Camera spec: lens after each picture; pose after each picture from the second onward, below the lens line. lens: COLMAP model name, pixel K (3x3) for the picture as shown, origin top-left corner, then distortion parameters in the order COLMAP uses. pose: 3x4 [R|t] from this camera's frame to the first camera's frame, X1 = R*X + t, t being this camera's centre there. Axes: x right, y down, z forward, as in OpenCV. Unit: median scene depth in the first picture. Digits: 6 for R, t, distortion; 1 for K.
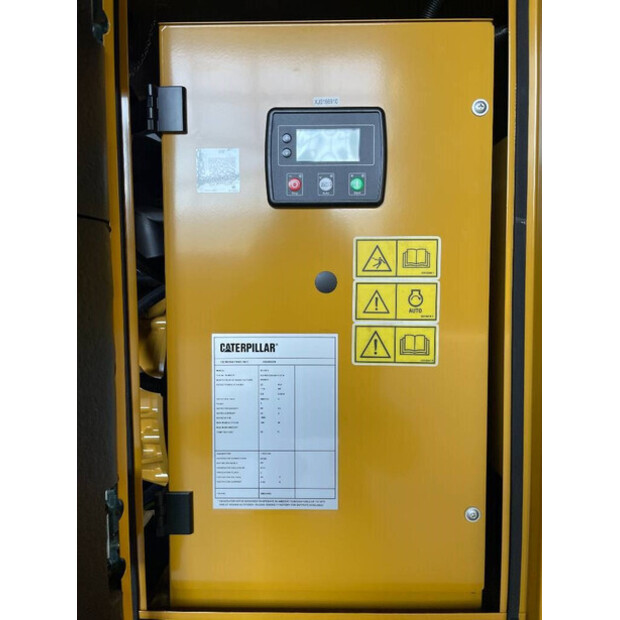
lens RADIAL K [[473.2, 0, 313.7], [0, 473.2, 302.8], [0, 0, 1]] dist [0.087563, -0.114118]
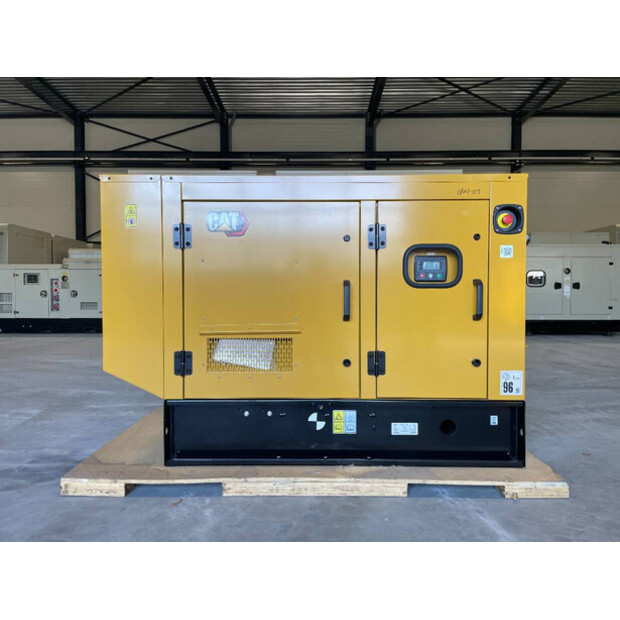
lens RADIAL K [[473.2, 0, 313.7], [0, 473.2, 302.8], [0, 0, 1]] dist [0.087563, -0.114118]
pose [[0.999985, 0.005398, 0.000921, -0.887237], [-0.005372, 0.999648, -0.025999, 0.064783], [-0.001061, 0.025994, 0.999662, -2.699692]]
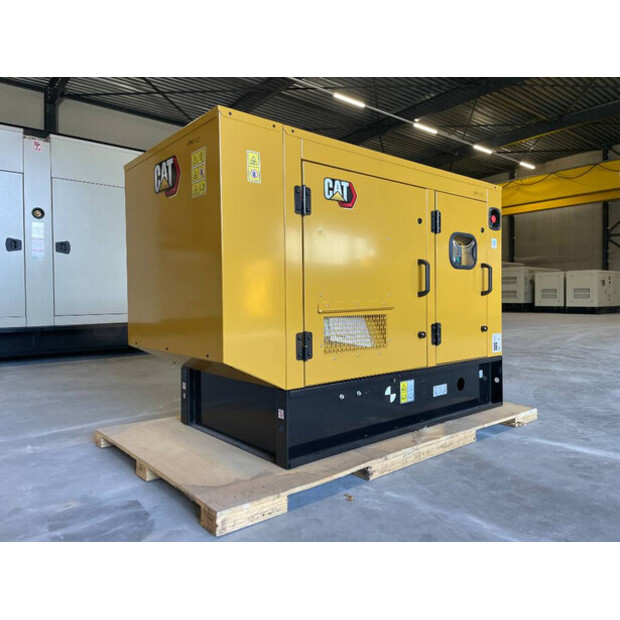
lens RADIAL K [[468.3, 0, 318.4], [0, 468.3, 303.2], [0, 0, 1]] dist [0.085541, -0.114350]
pose [[0.755399, -0.008354, 0.655211, -3.793668], [0.033204, 0.999122, -0.025542, 0.229956], [-0.654423, 0.041050, 0.755014, -1.505771]]
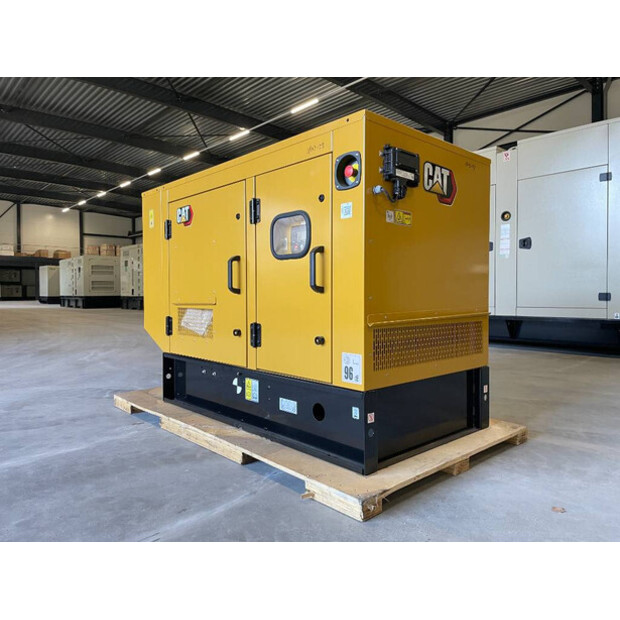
lens RADIAL K [[473.2, 0, 313.7], [0, 473.2, 302.8], [0, 0, 1]] dist [0.087563, -0.114118]
pose [[0.681413, 0.018153, -0.731674, 2.570563], [-0.032750, 0.999447, -0.005704, 0.179486], [0.731166, 0.027849, 0.681631, -1.297796]]
